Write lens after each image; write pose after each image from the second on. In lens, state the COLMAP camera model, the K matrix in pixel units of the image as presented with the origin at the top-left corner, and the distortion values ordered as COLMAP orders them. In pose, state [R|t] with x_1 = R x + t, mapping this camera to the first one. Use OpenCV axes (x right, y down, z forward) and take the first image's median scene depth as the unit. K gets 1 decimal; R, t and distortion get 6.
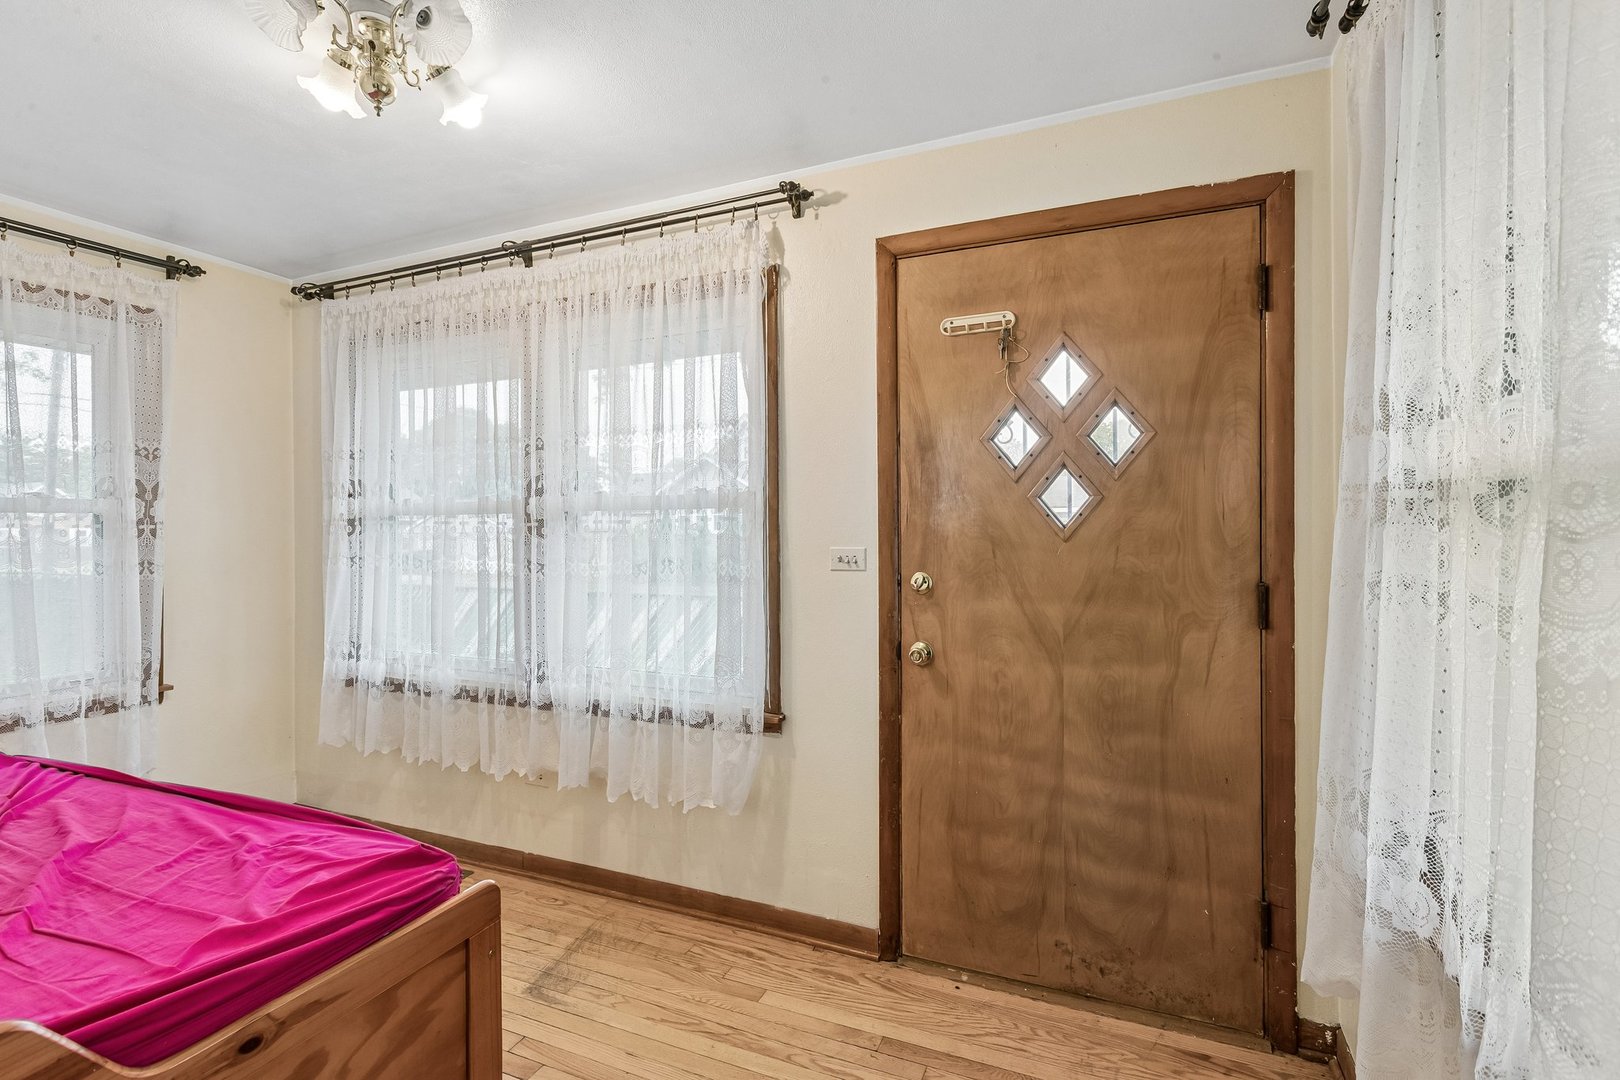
lens RADIAL K [[759.3, 0, 809.7], [0, 759.3, 534.9], [0, 0, 1]] dist [0.001311, 0.000229]
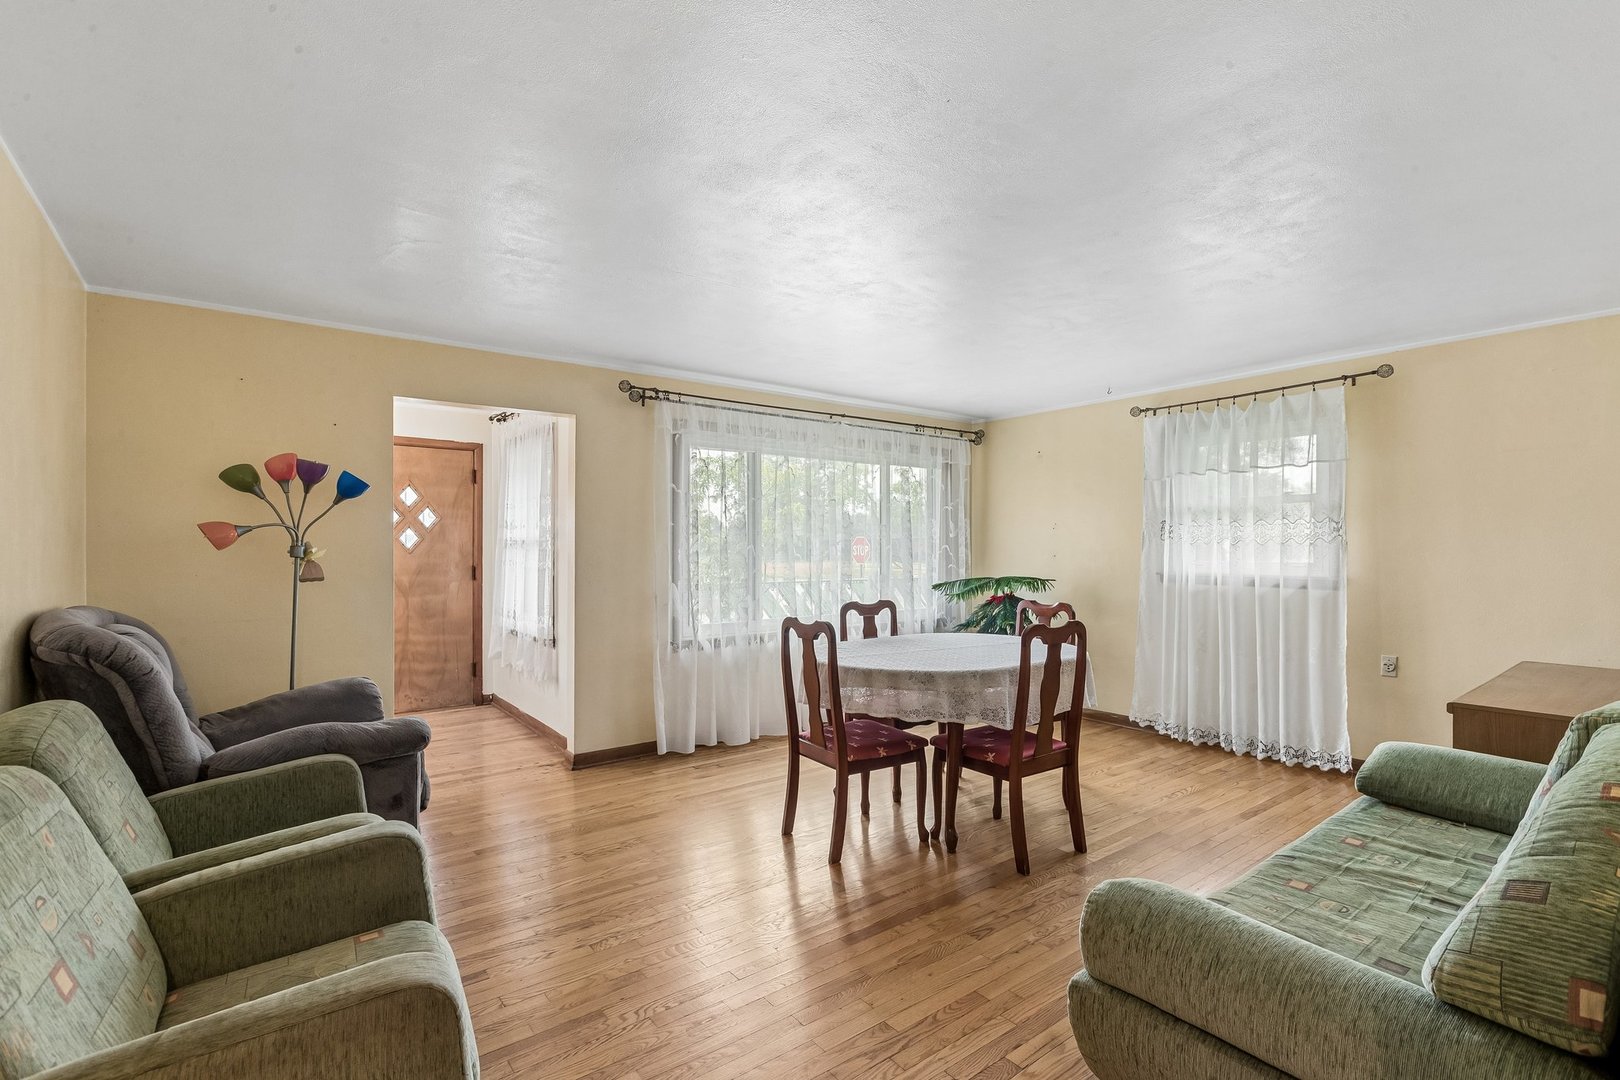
lens RADIAL K [[759.3, 0, 809.7], [0, 759.3, 534.9], [0, 0, 1]] dist [0.001311, 0.000229]
pose [[0.503718, 0.022853, 0.863566, -1.418034], [0.006493, 0.999522, -0.030237, 0.034844], [-0.863844, 0.020838, 0.503328, -1.793721]]
